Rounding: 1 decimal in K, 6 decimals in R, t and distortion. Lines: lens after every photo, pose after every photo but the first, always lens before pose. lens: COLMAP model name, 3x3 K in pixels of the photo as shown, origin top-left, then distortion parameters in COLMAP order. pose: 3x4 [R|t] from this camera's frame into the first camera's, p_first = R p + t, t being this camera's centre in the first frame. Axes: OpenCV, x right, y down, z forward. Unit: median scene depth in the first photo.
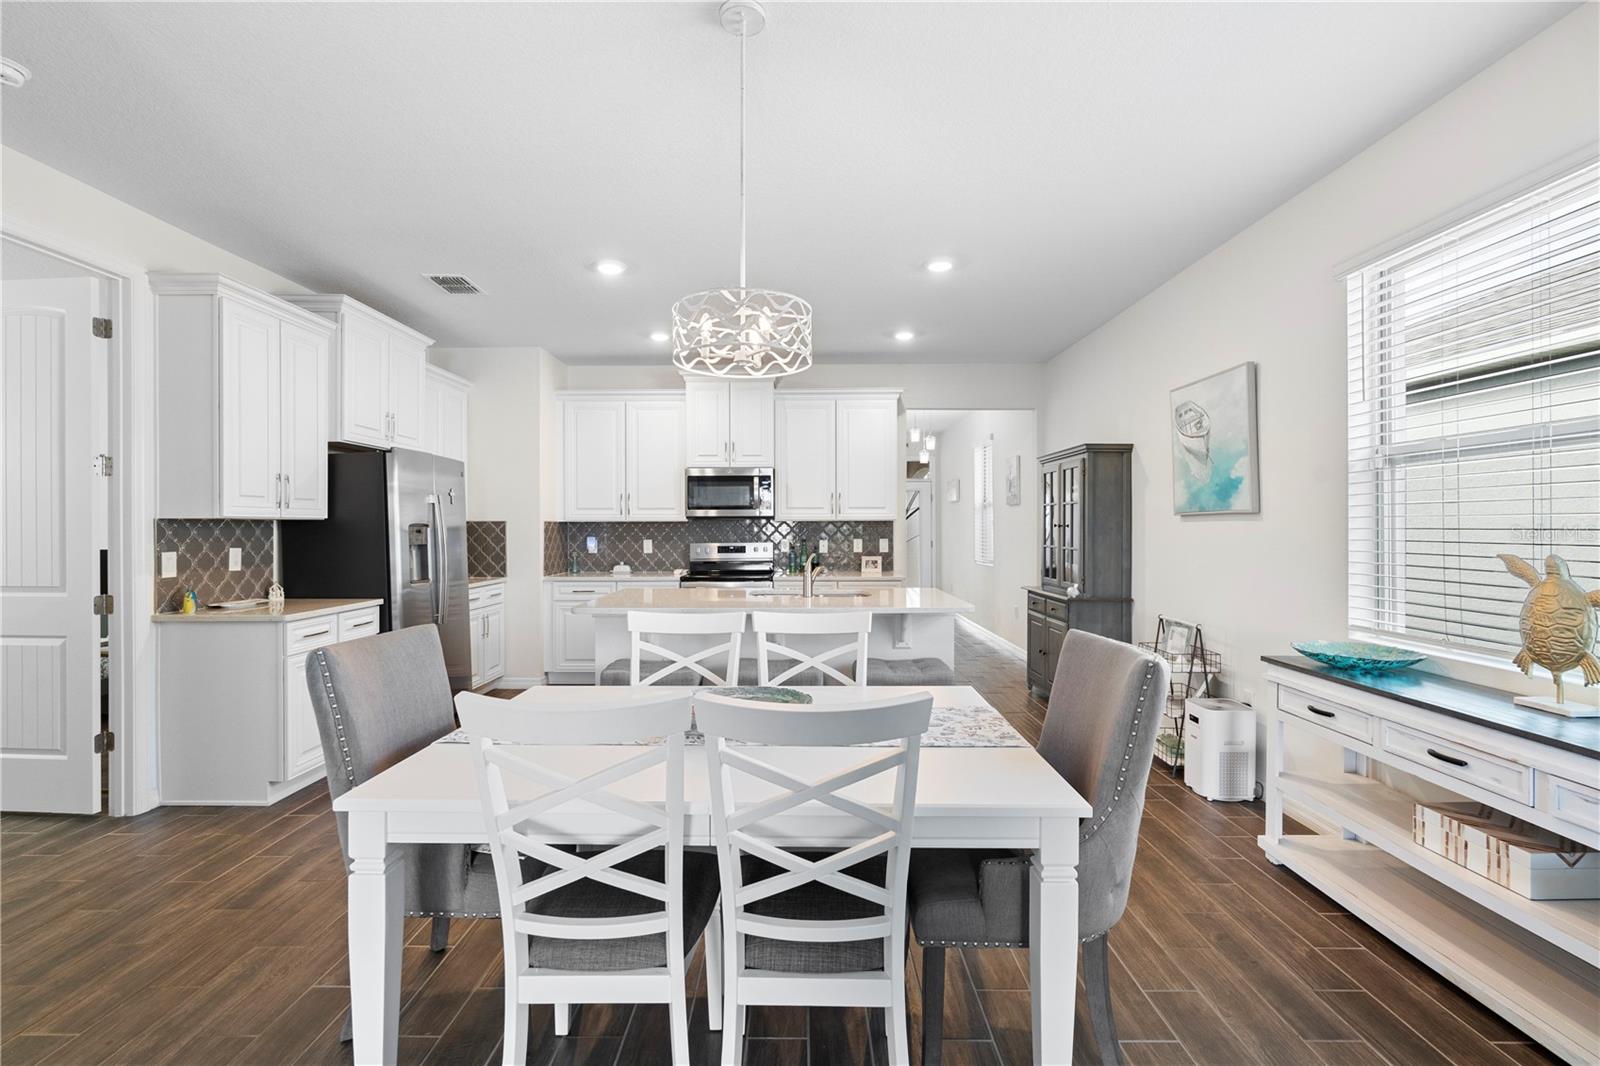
lens RADIAL K [[734.6, 0, 797.5], [0, 734.6, 529.9], [0, 0, 1]] dist [-0.009904, 0.000893]
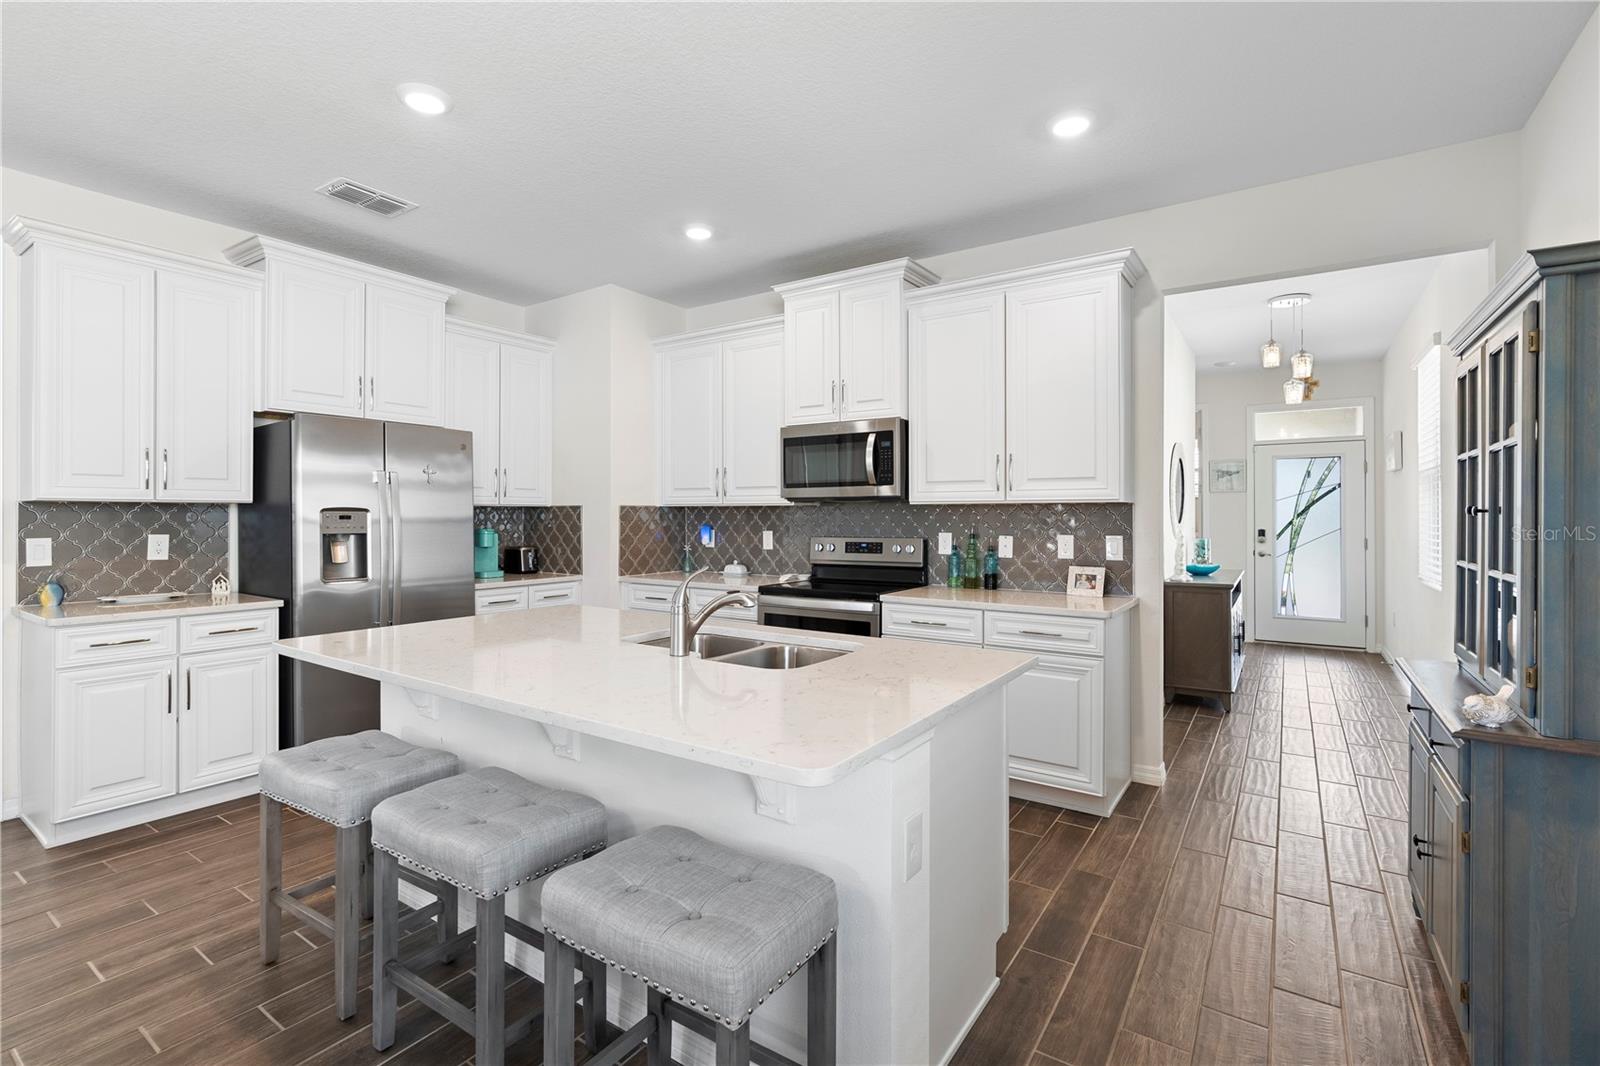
lens RADIAL K [[734.4, 0, 782.3], [0, 734.4, 515.6], [0, 0, 1]] dist [-0.009849, 0.000285]
pose [[0.828127, 0.003525, -0.560529, 0.233508], [-0.005611, 0.999982, -0.002000, -0.000645], [0.560512, 0.004801, 0.828132, 0.432879]]
